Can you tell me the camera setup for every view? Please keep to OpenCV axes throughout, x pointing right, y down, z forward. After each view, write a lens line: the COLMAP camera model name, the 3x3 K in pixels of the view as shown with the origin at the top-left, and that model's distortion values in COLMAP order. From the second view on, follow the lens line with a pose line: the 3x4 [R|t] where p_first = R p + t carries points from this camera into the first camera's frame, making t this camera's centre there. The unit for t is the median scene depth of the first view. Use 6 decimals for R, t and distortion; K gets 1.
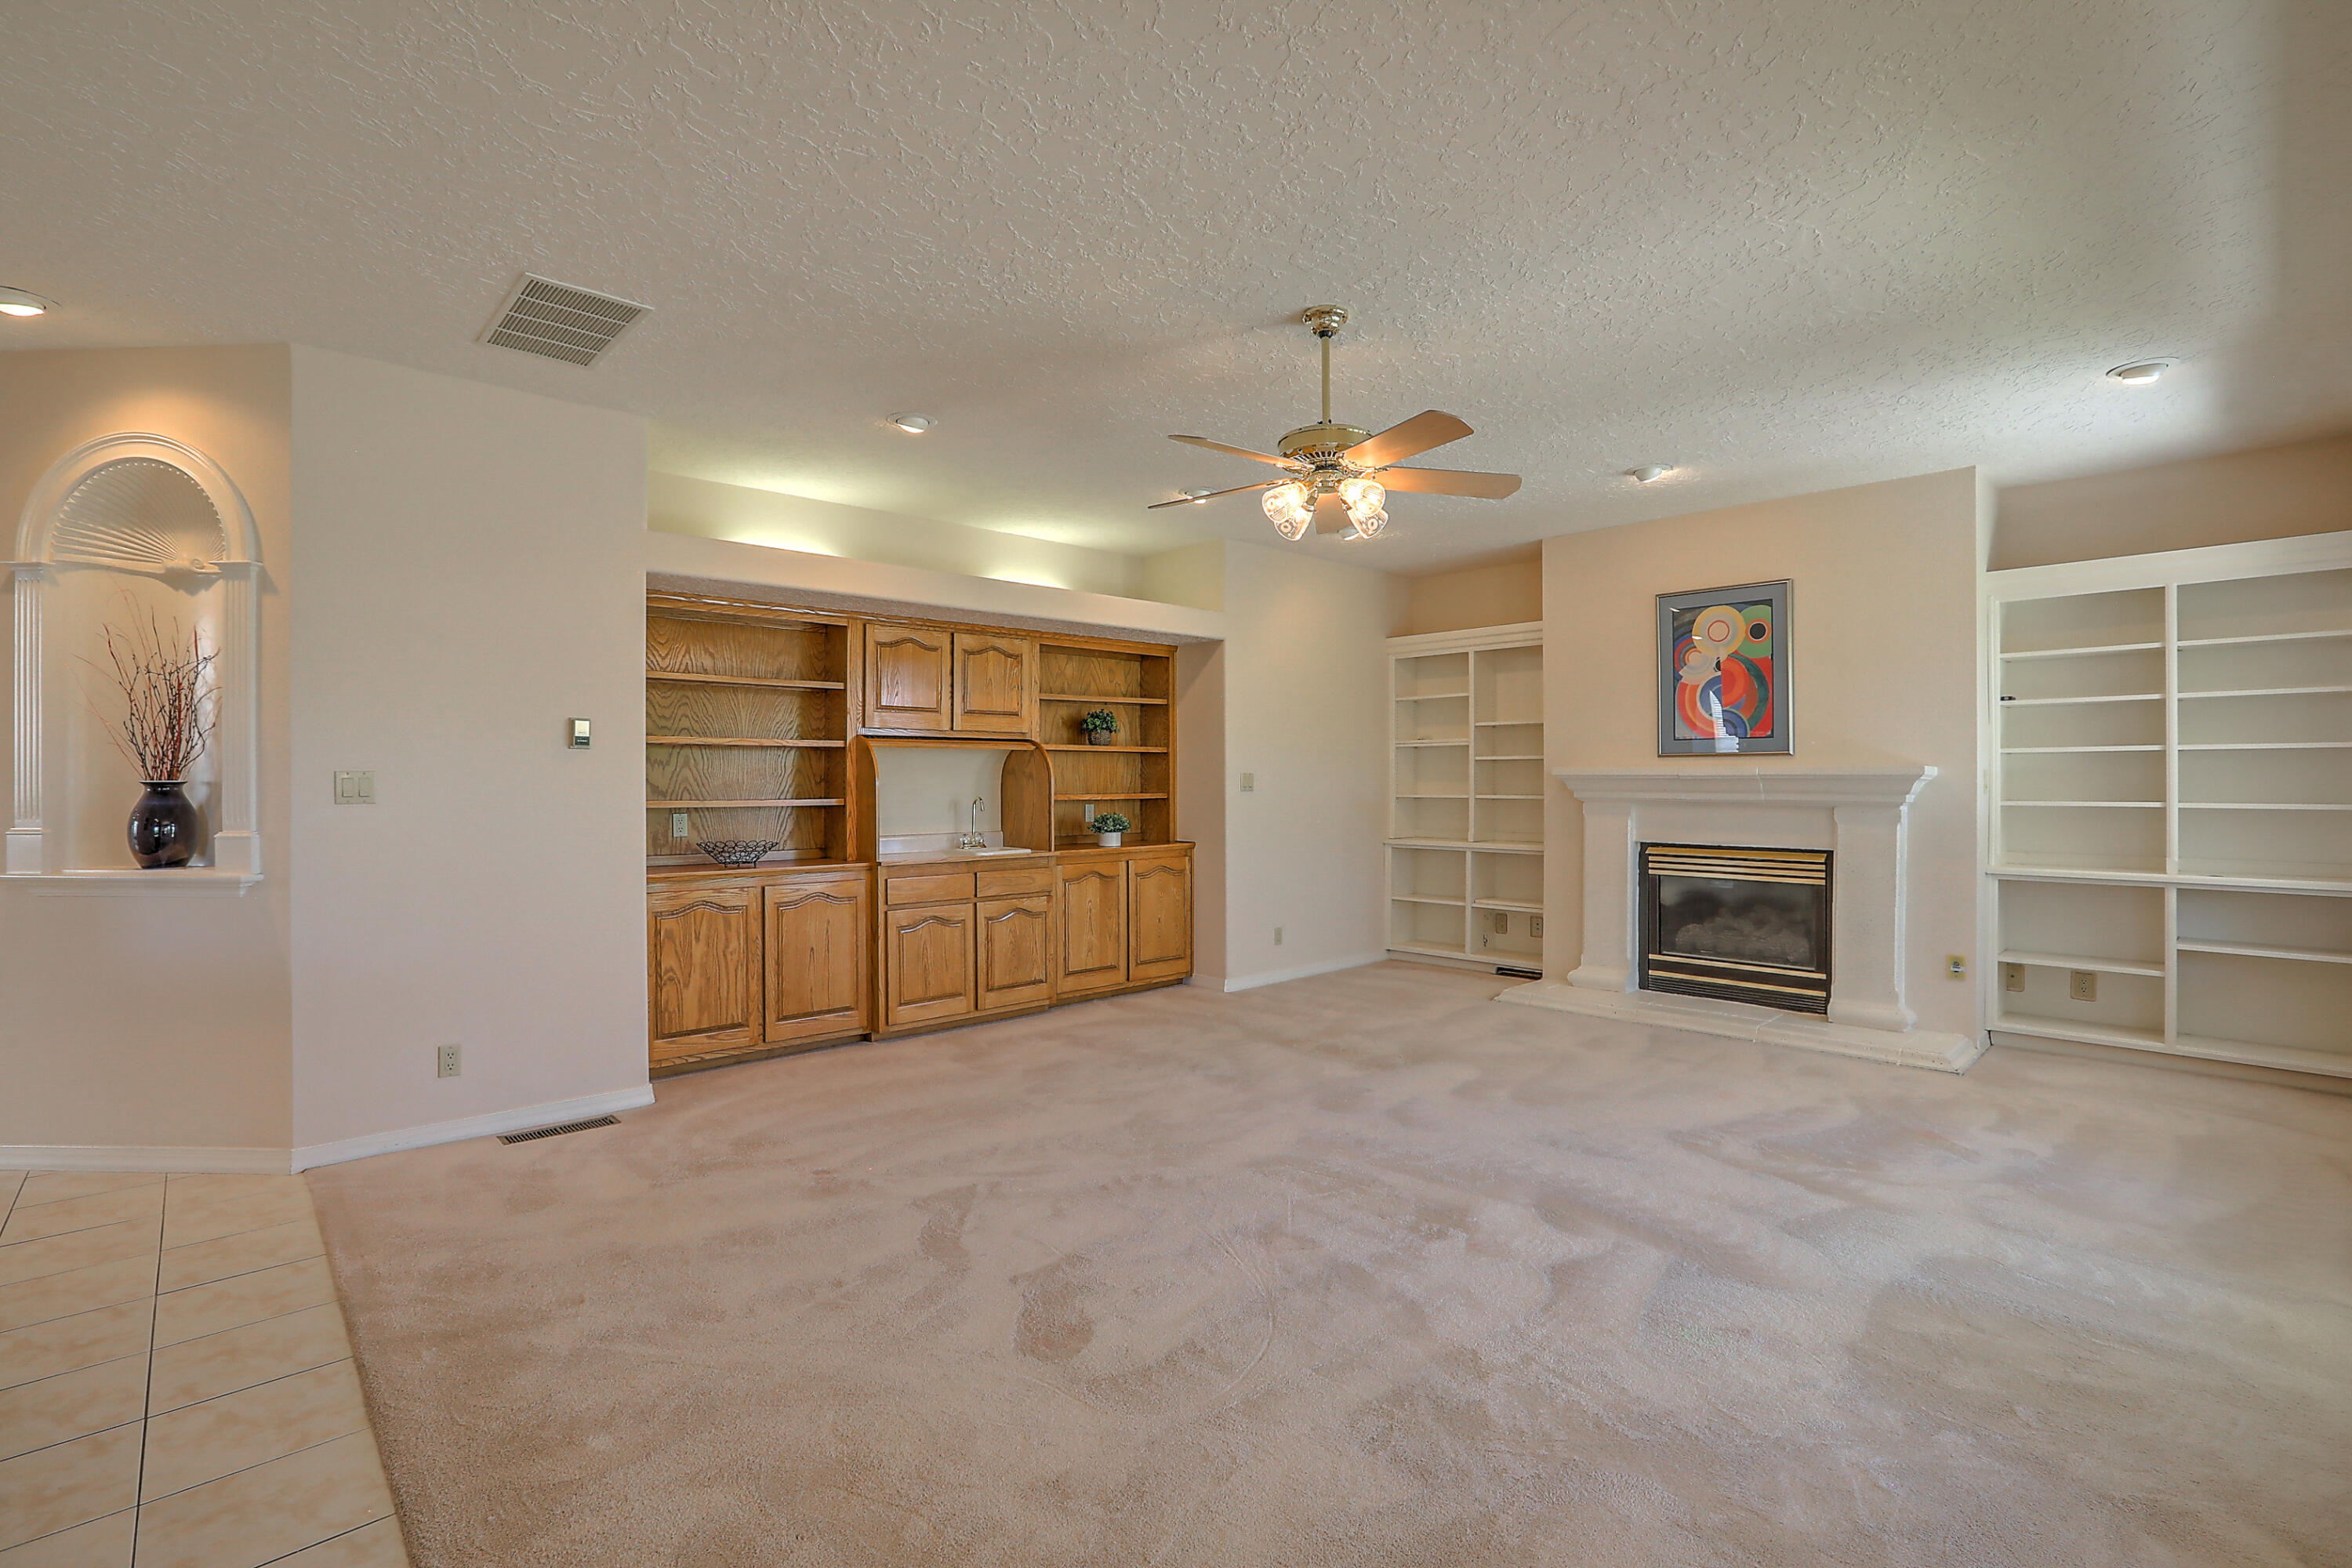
lens RADIAL K [[1070.8, 0, 1182.0], [0, 1070.8, 782.1], [0, 0, 1]] dist [-0.064490, 0.029099]
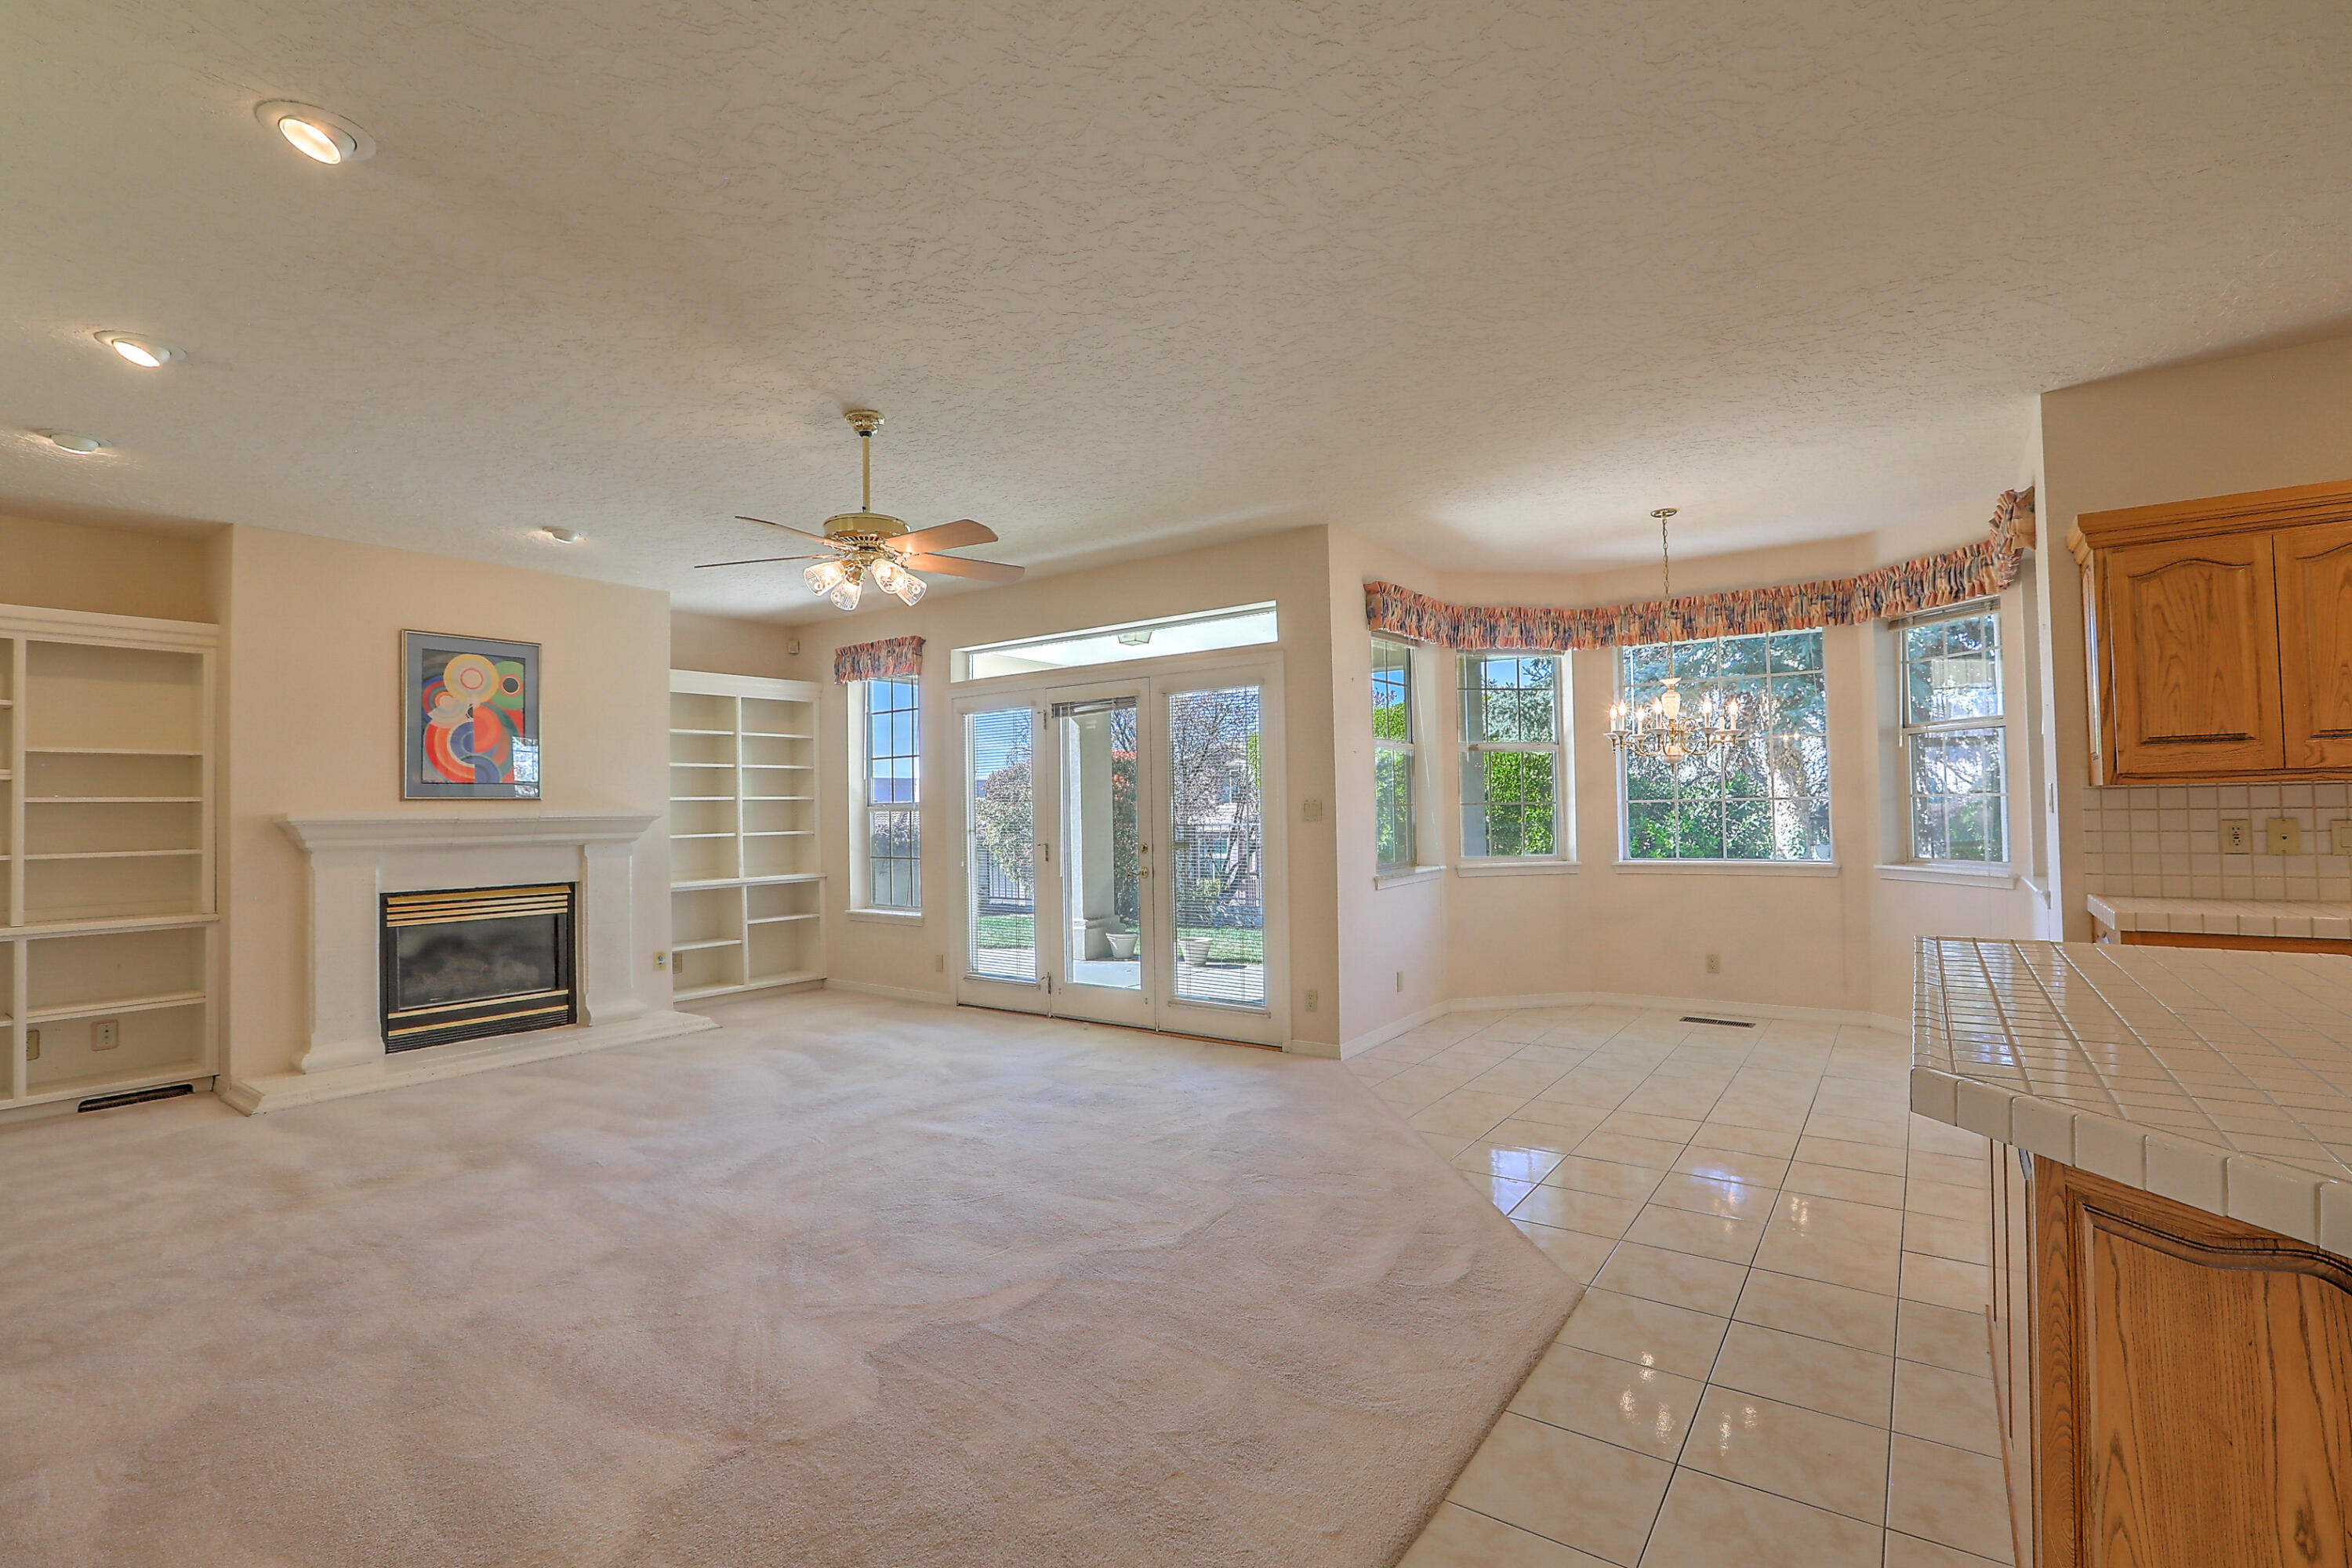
lens RADIAL K [[1066.6, 0, 1181.8], [0, 1066.6, 781.3], [0, 0, 1]] dist [-0.062429, 0.029930]
pose [[-0.186217, 0.030752, 0.982027, -0.616673], [0.023183, 0.999369, -0.026899, 0.000160], [-0.982235, 0.017757, -0.186813, 0.511711]]
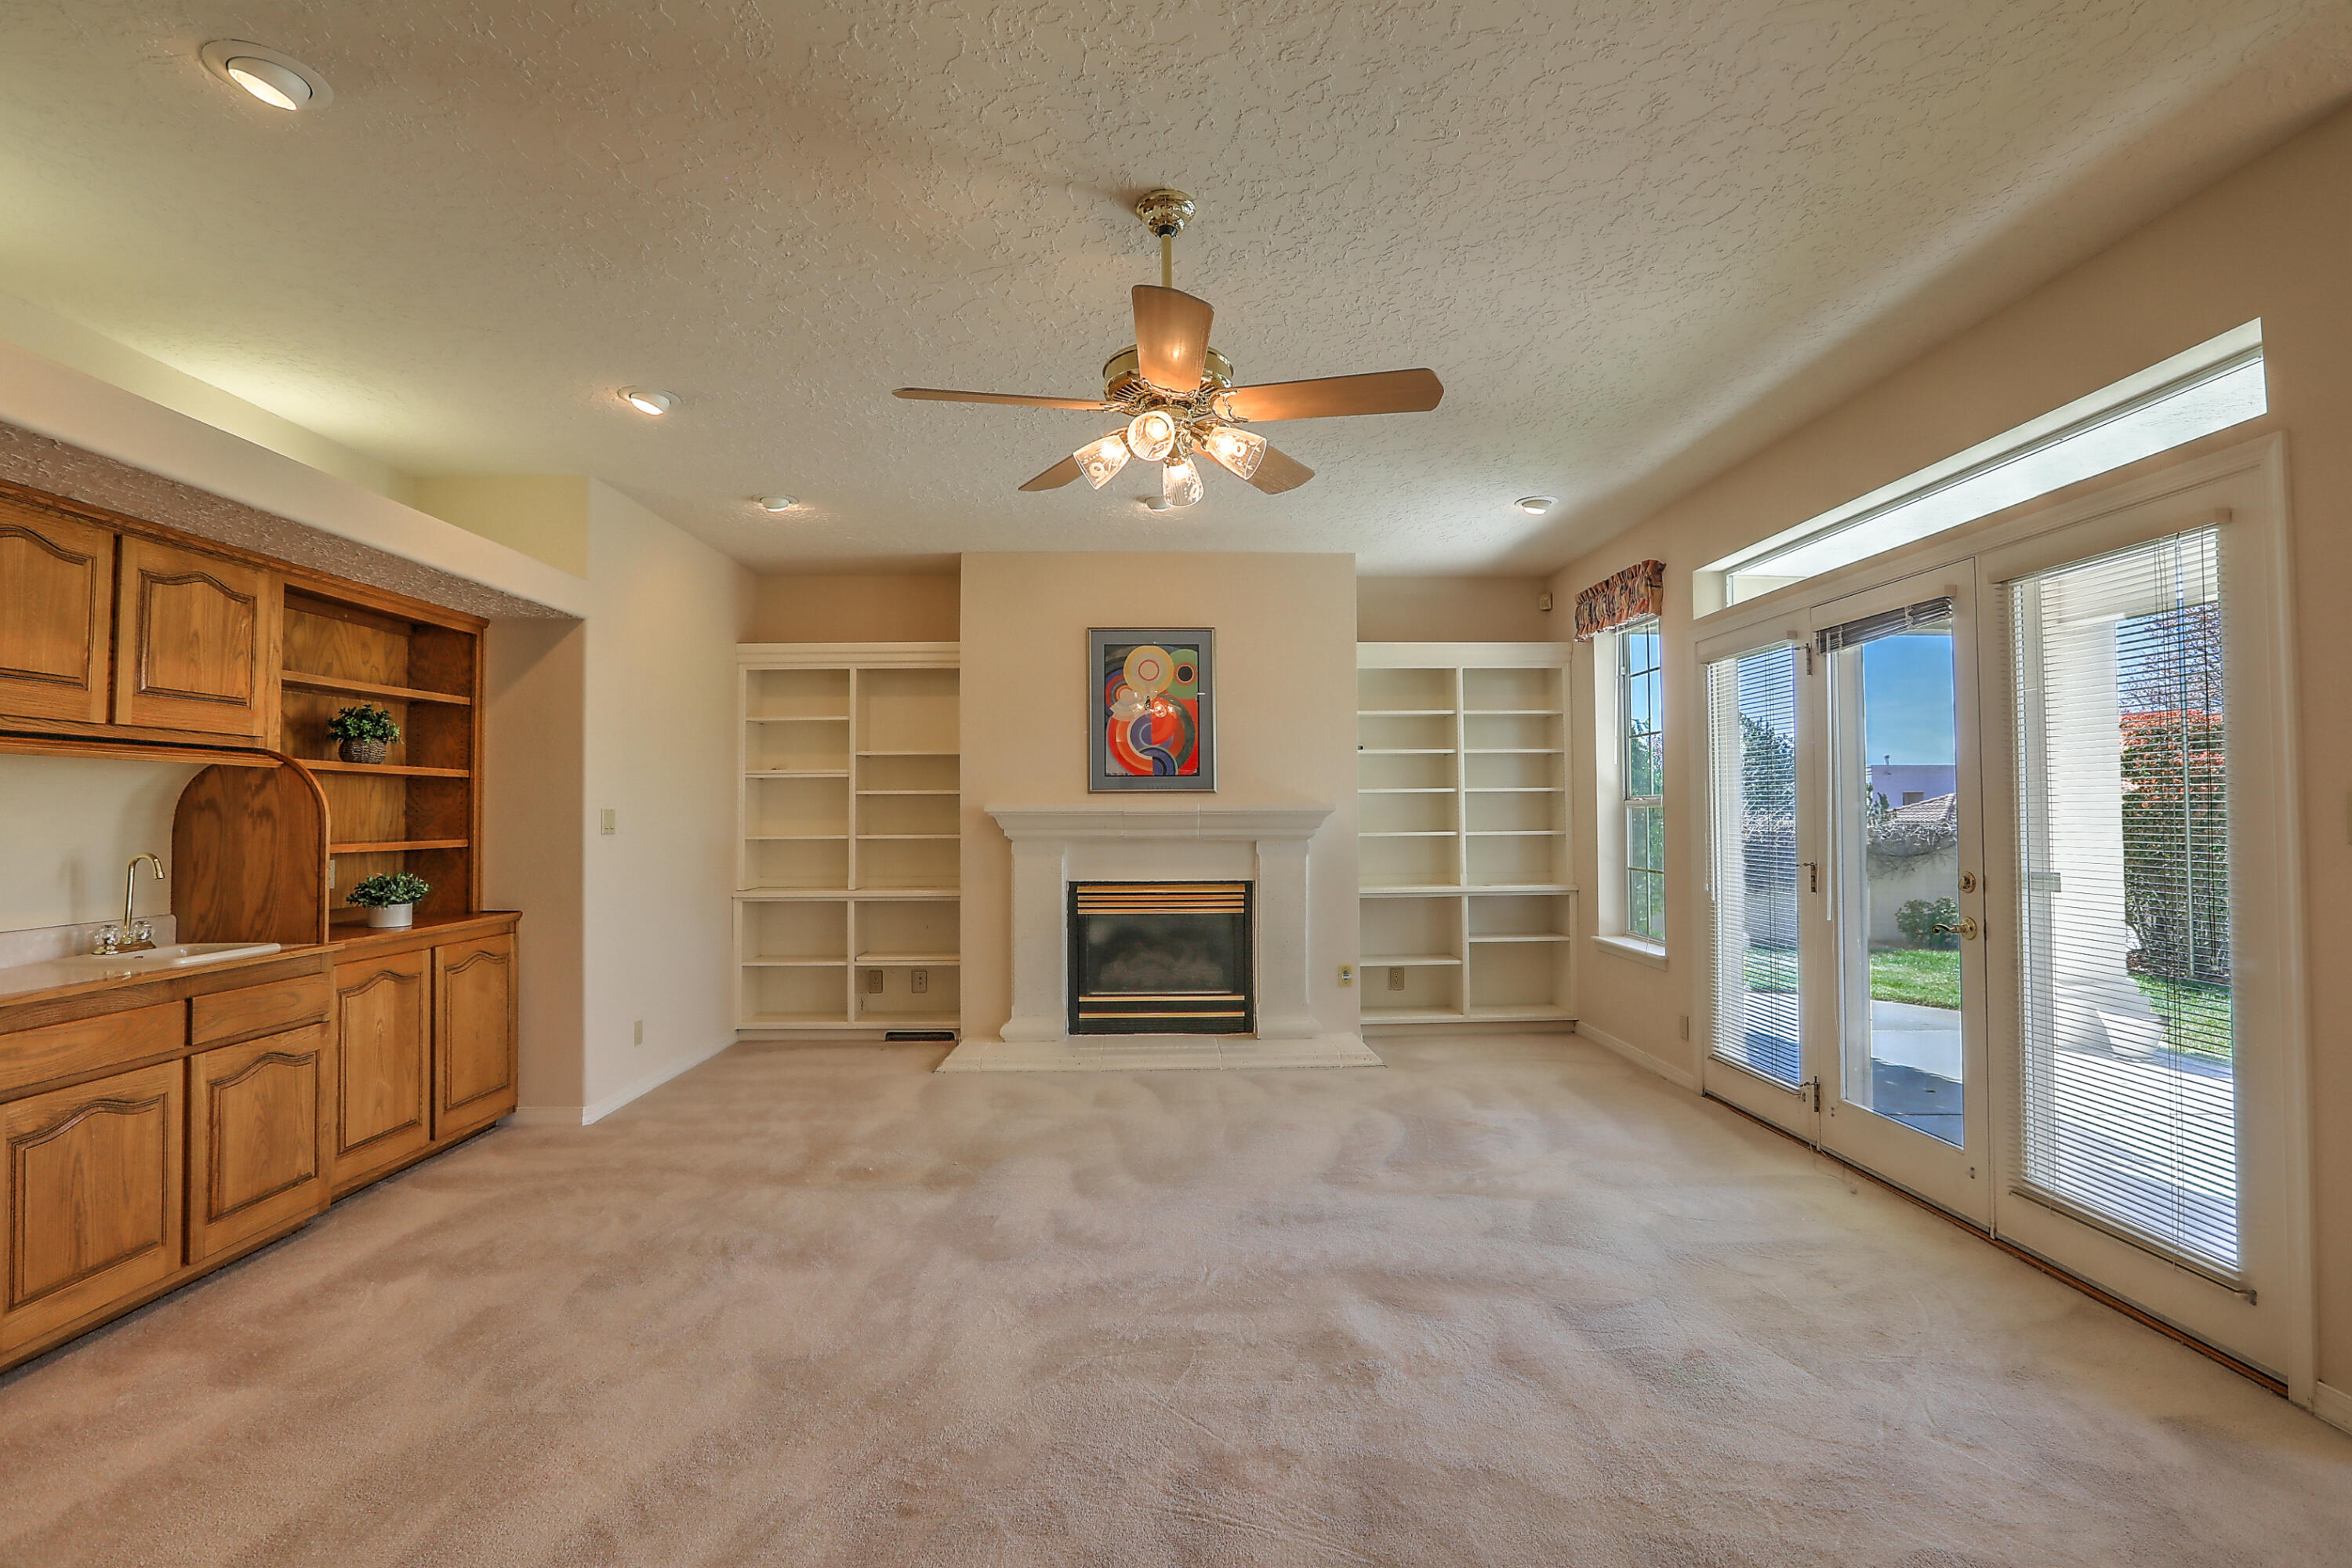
lens RADIAL K [[1070.8, 0, 1182.0], [0, 1070.8, 782.1], [0, 0, 1]] dist [-0.064490, 0.029099]
pose [[0.666029, 0.019743, 0.745665, -0.240811], [0.007793, 0.999411, -0.033421, -0.000195], [-0.745885, 0.028070, 0.665483, 0.289173]]
